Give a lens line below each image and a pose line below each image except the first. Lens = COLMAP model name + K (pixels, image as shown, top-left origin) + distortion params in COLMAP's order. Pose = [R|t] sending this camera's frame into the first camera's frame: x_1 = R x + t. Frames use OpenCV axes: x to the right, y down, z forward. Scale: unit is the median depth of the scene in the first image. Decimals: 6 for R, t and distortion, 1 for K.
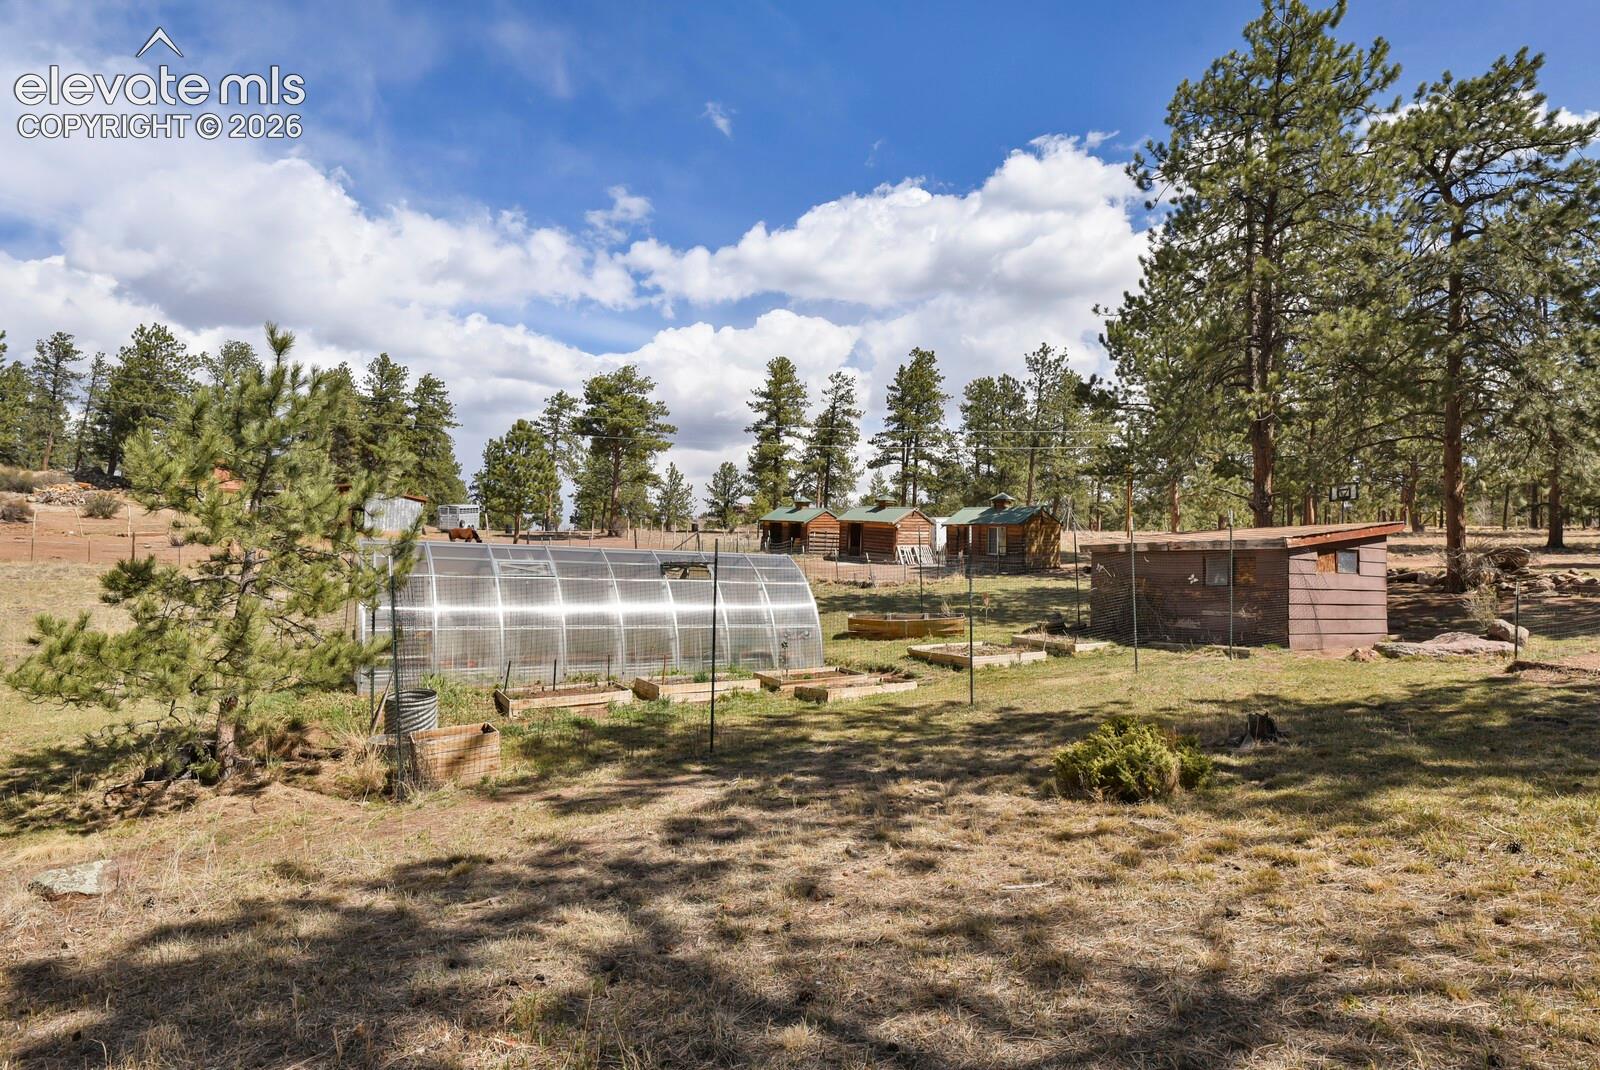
lens RADIAL K [[879.3, 0, 802.2], [0, 879.3, 544.2], [0, 0, 1]] dist [0.000490, -0.000025]
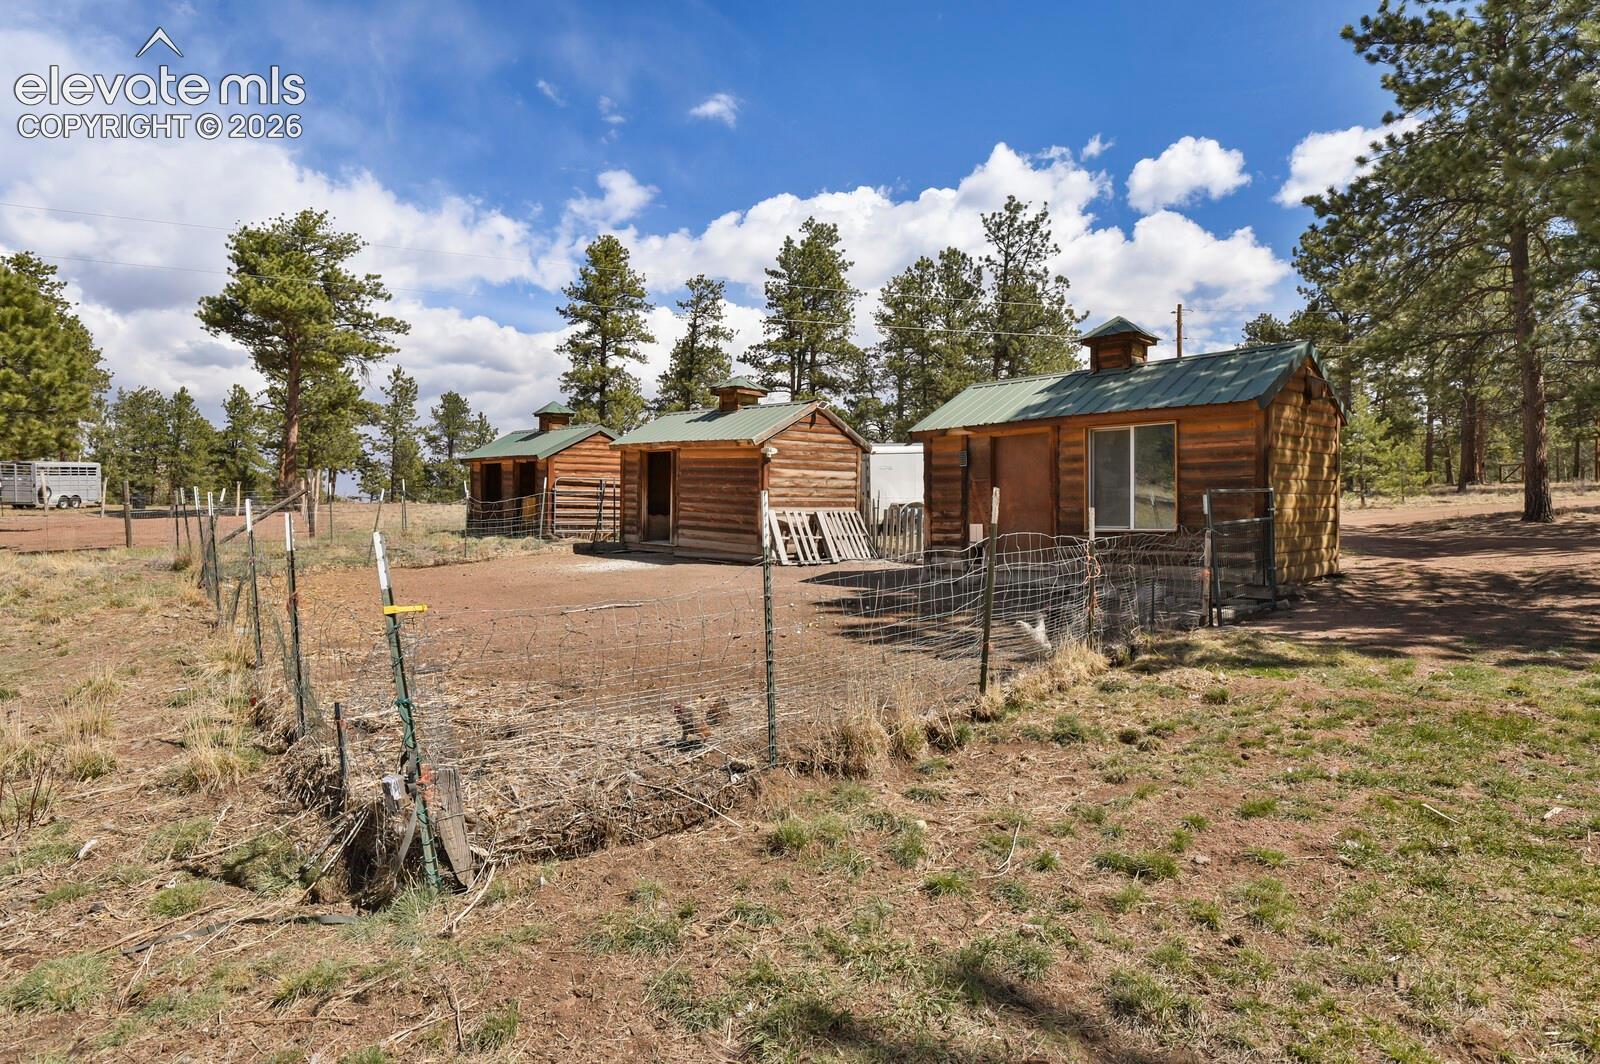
lens RADIAL K [[879.3, 0, 800.0], [0, 879.3, 531.3], [0, 0, 1]] dist [0.000490, -0.000025]
pose [[0.992995, -0.013352, 0.117402, 0.043675], [0.012283, 0.999876, 0.009829, 0.003683], [-0.117518, -0.008318, 0.993036, 0.359572]]
